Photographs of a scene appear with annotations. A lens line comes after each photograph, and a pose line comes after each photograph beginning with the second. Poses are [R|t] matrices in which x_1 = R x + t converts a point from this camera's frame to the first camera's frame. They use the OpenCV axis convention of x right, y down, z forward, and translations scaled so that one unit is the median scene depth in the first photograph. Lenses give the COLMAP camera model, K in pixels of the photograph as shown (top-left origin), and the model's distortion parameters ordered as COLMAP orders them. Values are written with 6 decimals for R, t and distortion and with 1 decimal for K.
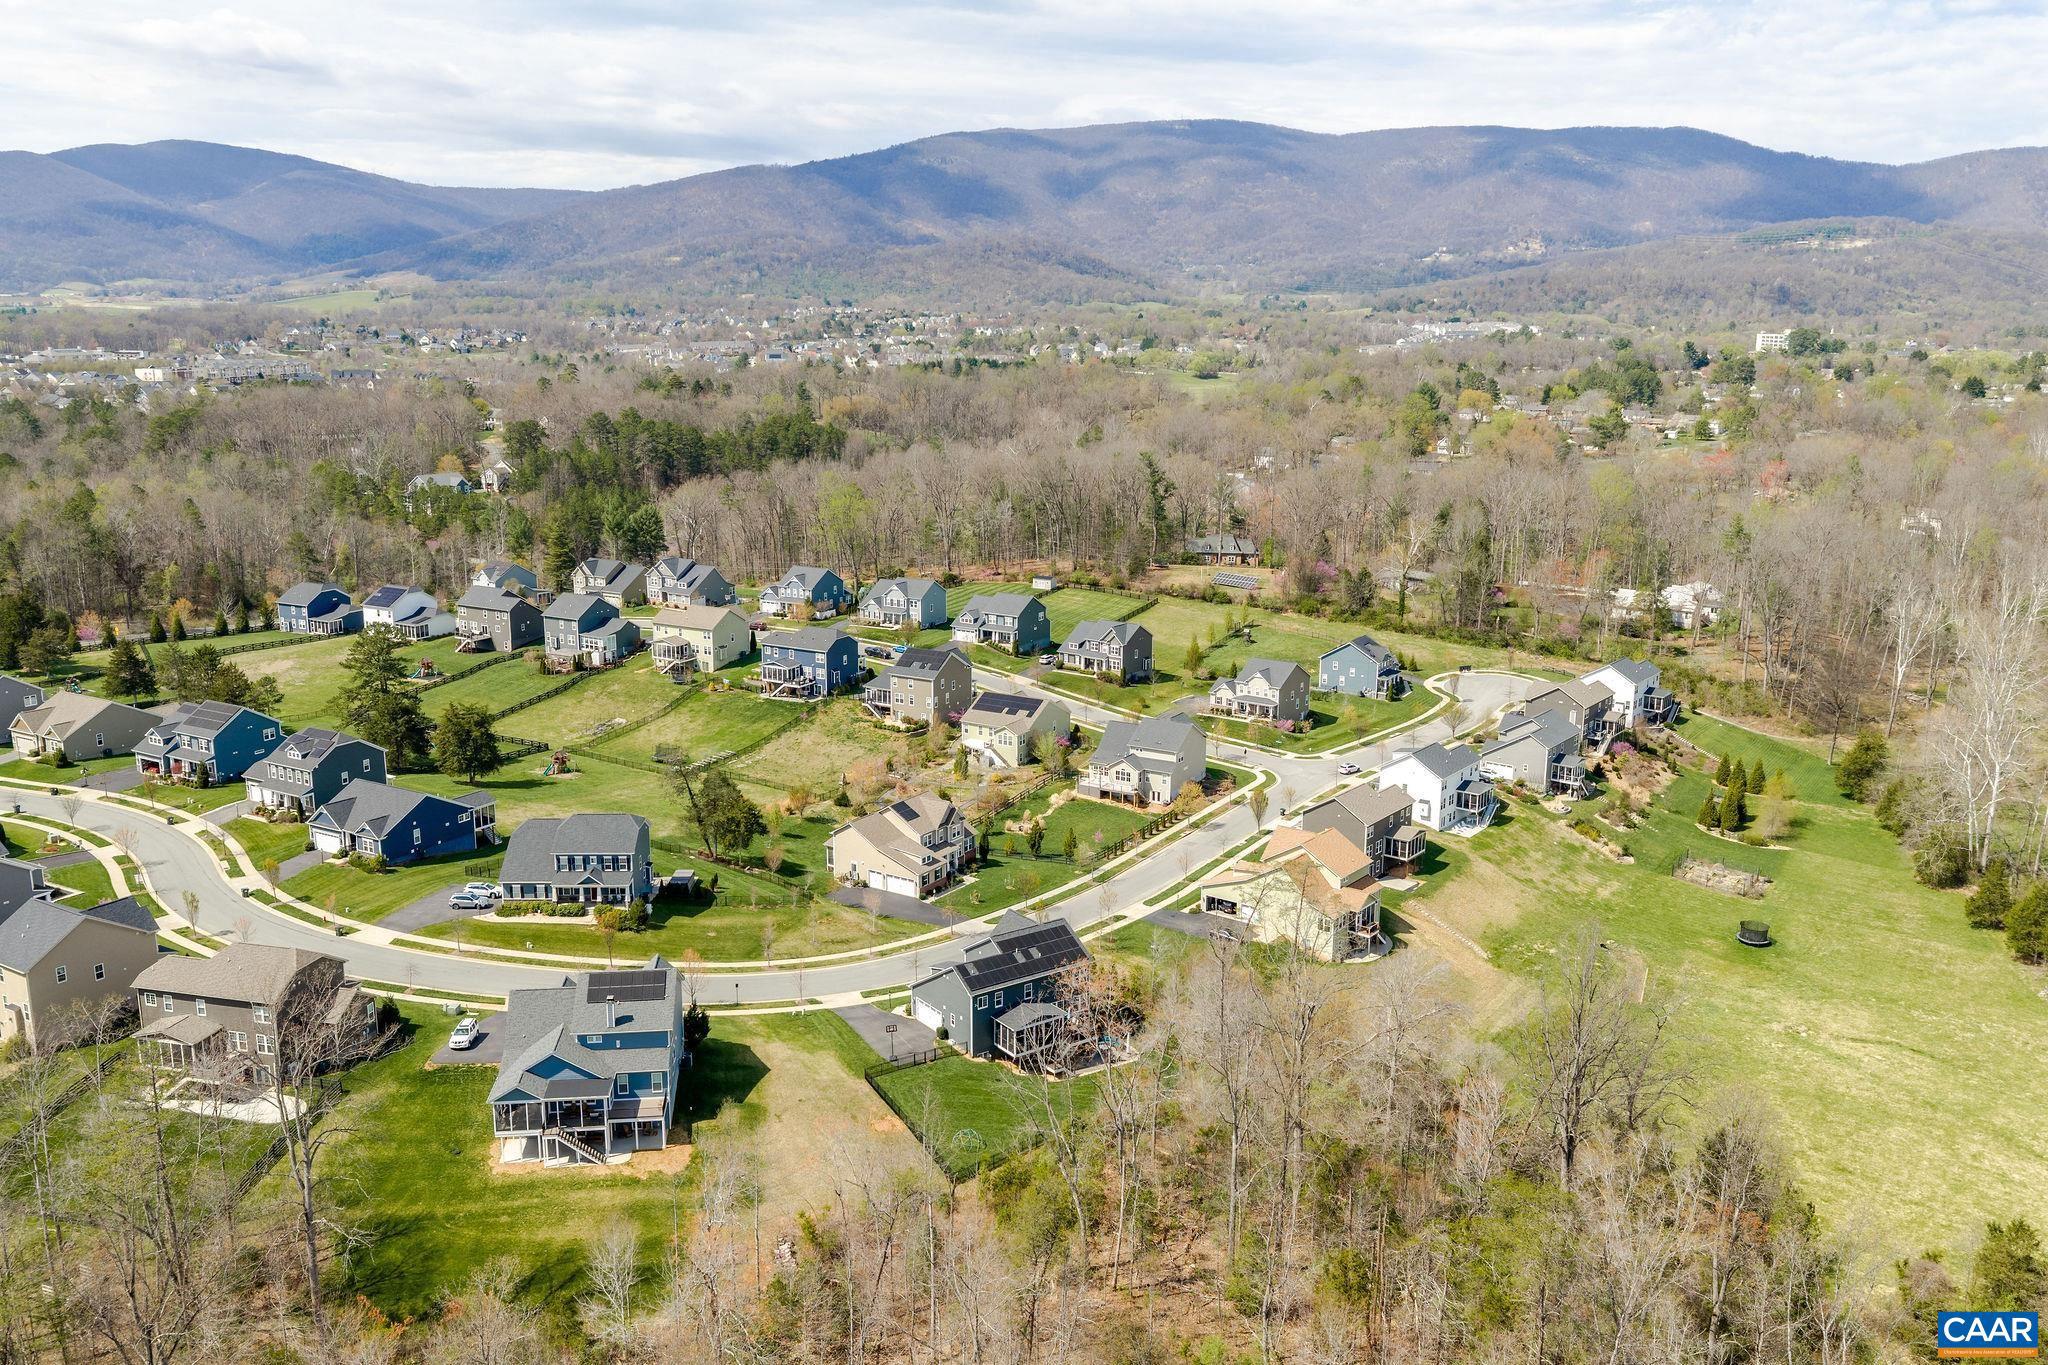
lens RADIAL K [[1682.4, 0, 1025.1], [0, 1682.4, 682.5], [0, 0, 1]] dist [0.018349, -0.017730]
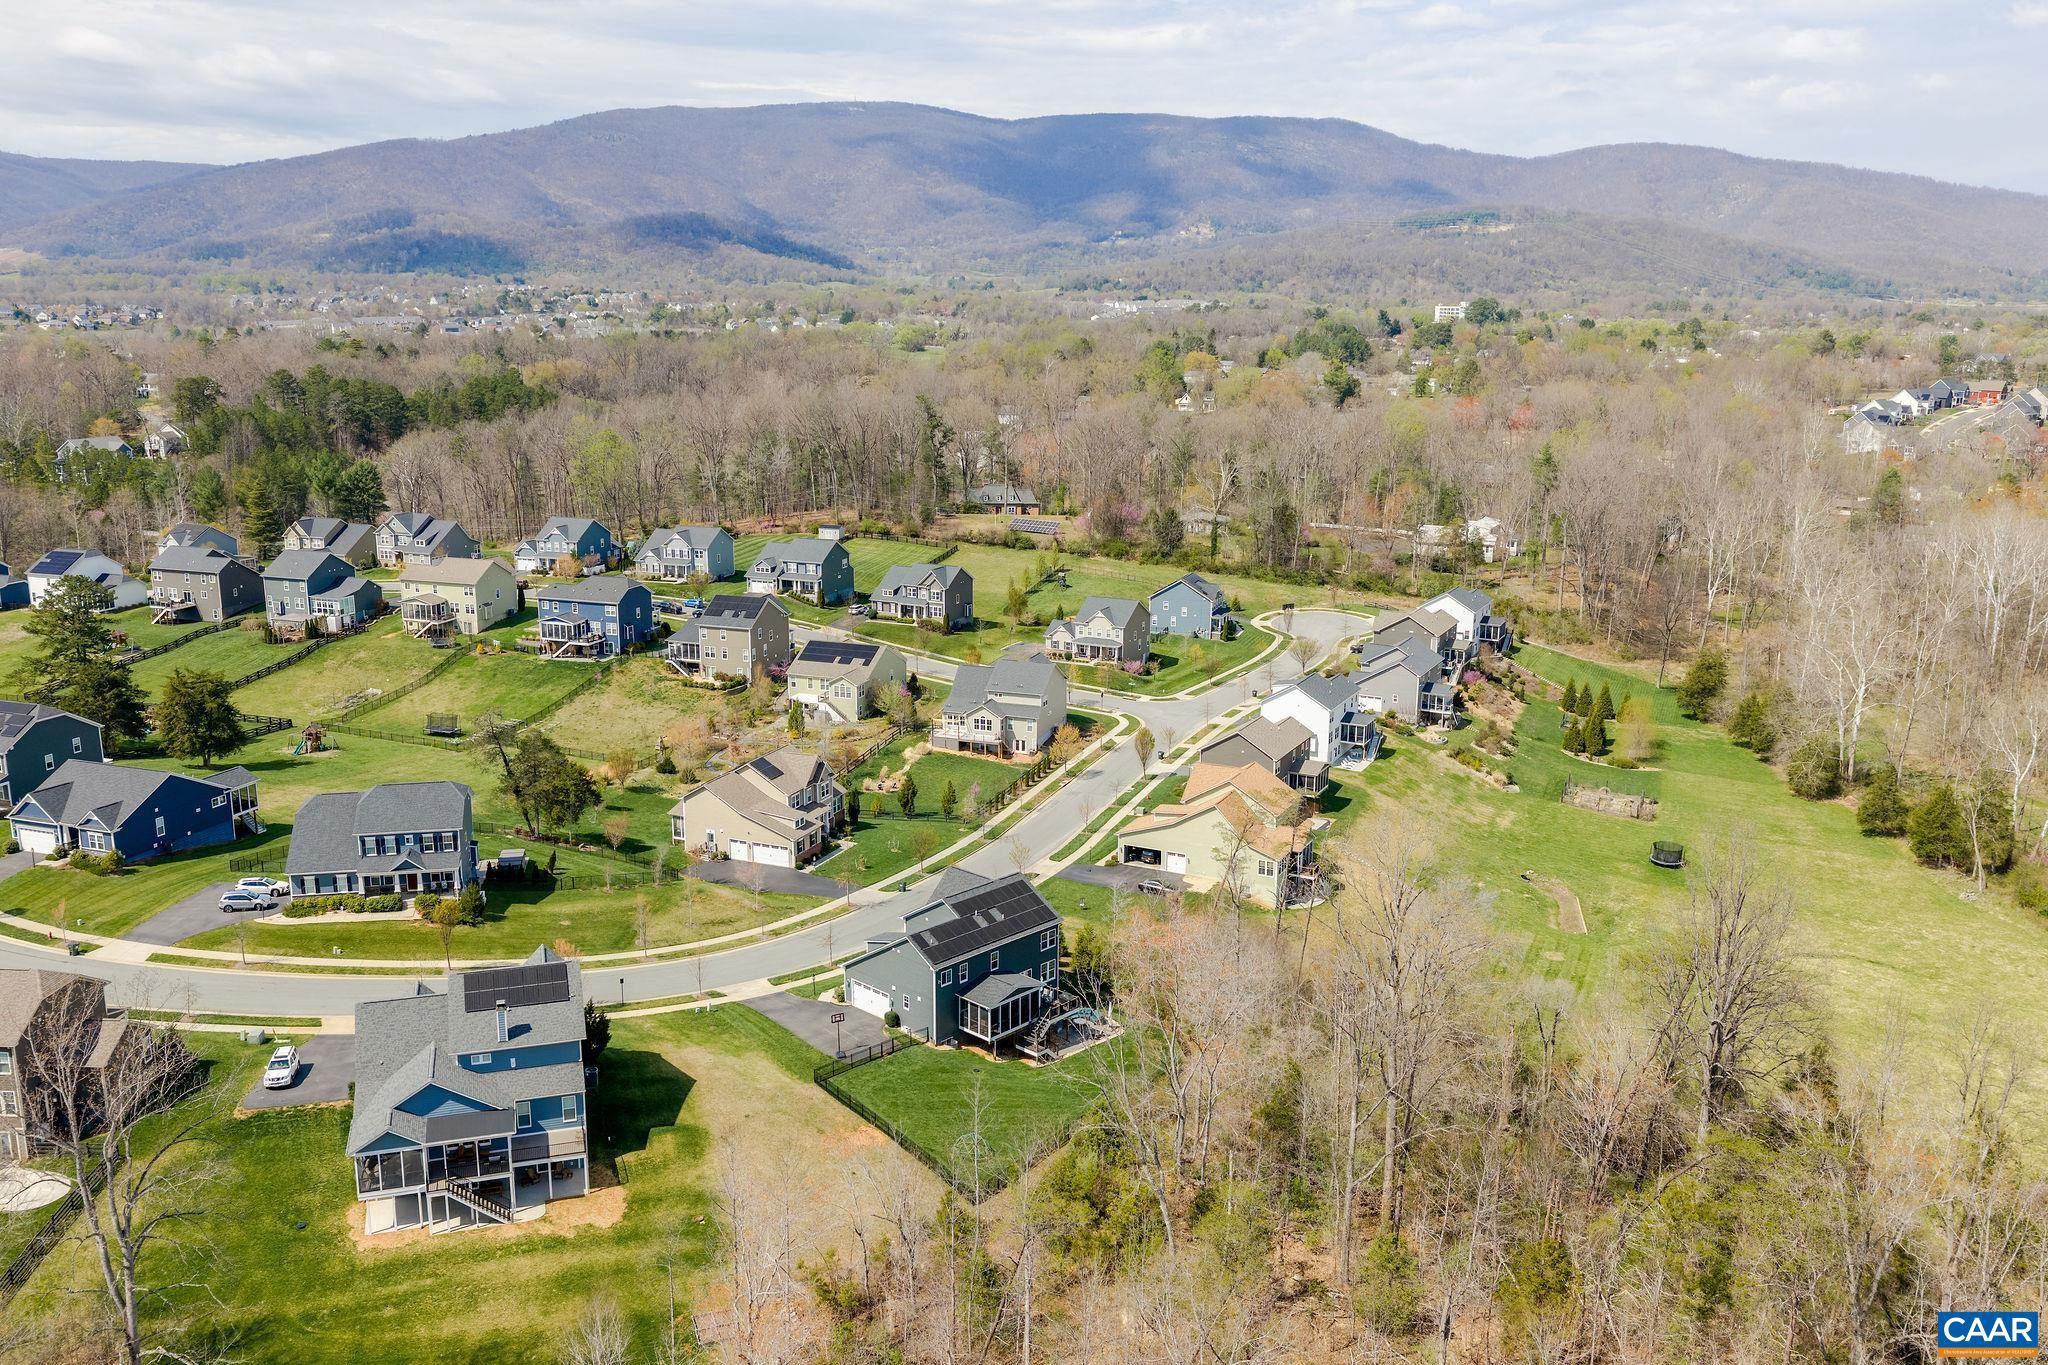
lens RADIAL K [[1682.4, 0, 1021.7], [0, 1682.4, 687.6], [0, 0, 1]] dist [0.018349, -0.017730]
pose [[0.983090, -0.040880, 0.178503, -0.070540], [0.038914, 0.999137, 0.014502, 0.020920], [-0.178941, -0.007310, 0.983833, 0.102714]]
